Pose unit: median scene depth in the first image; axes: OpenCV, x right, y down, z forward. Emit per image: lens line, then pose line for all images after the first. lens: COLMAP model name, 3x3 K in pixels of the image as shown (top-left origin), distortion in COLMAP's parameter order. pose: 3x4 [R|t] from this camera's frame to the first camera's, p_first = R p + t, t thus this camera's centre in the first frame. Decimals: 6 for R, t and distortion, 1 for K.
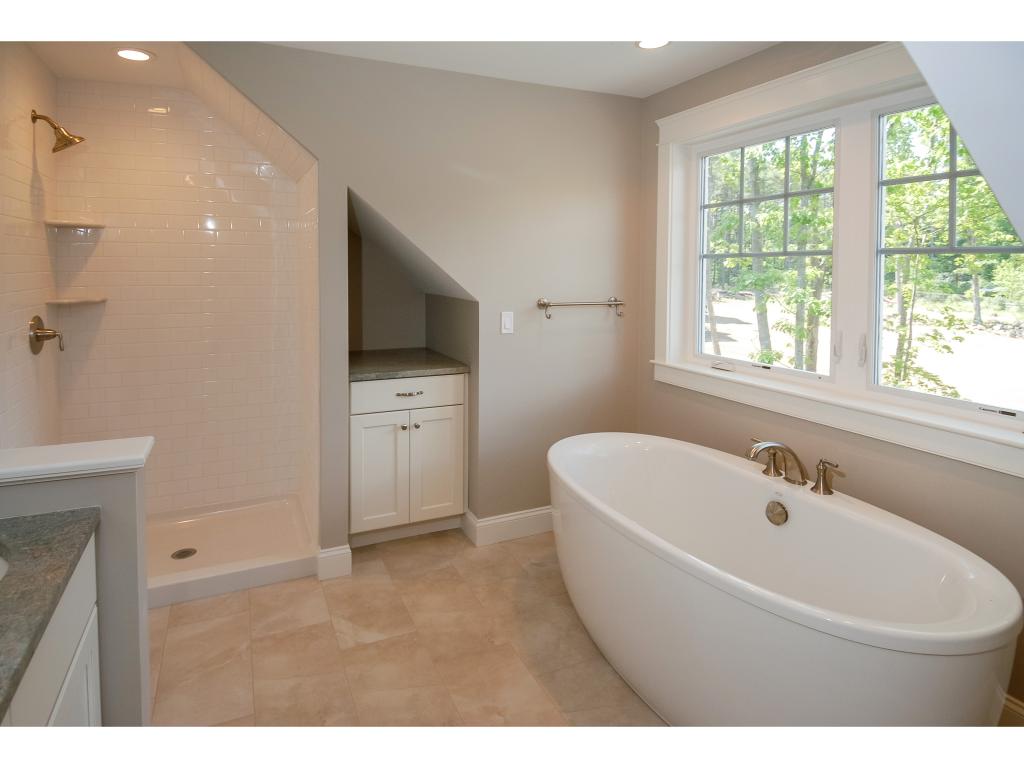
lens RADIAL K [[596.6, 0, 512.0], [0, 596.6, 384.0], [0, 0, 1]] dist [-0.000072, -0.000288]
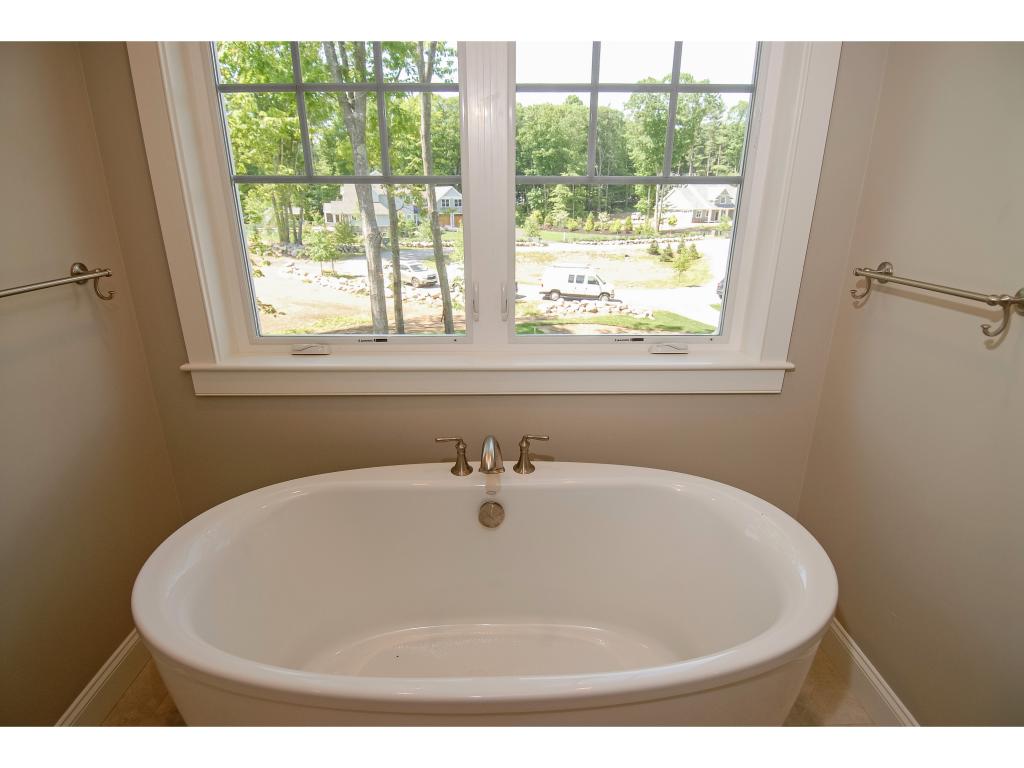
lens RADIAL K [[535.9, 0, 509.3], [0, 535.9, 413.3], [0, 0, 1]] dist [0.000498, 0.000084]
pose [[0.419615, -0.338670, 0.842156, -0.097564], [0.172993, 0.940621, 0.292071, -0.097457], [-0.891065, 0.023130, 0.453286, 0.484257]]
